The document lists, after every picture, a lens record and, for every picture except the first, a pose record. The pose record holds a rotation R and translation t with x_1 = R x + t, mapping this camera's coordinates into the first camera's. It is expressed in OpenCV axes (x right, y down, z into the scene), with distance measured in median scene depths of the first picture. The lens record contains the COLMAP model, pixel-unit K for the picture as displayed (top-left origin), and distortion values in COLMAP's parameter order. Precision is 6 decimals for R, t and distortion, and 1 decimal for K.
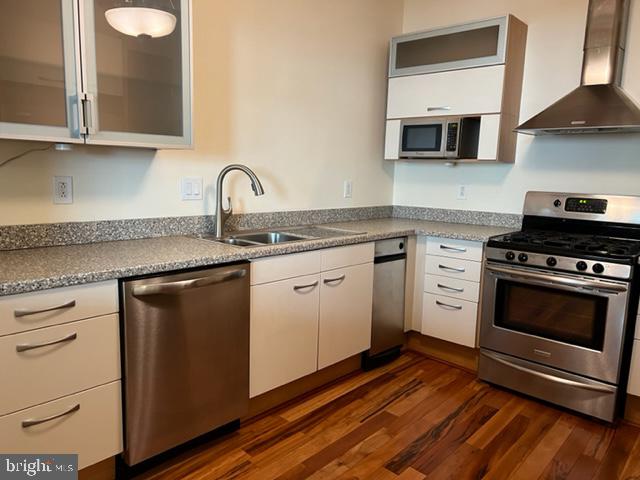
lens RADIAL K [[476.8, 0, 324.1], [0, 476.8, 238.4], [0, 0, 1]] dist [0.039794, -0.039341]
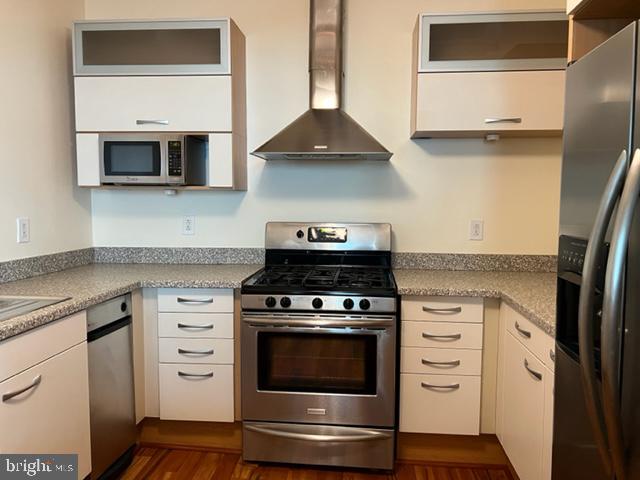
lens RADIAL K [[476.8, 0, 324.1], [0, 476.8, 238.4], [0, 0, 1]] dist [0.039794, -0.039341]
pose [[0.797887, -0.069440, 0.598795, -0.021072], [0.101019, 0.994698, -0.019255, -0.041217], [-0.594283, 0.075853, 0.800671, 0.236705]]
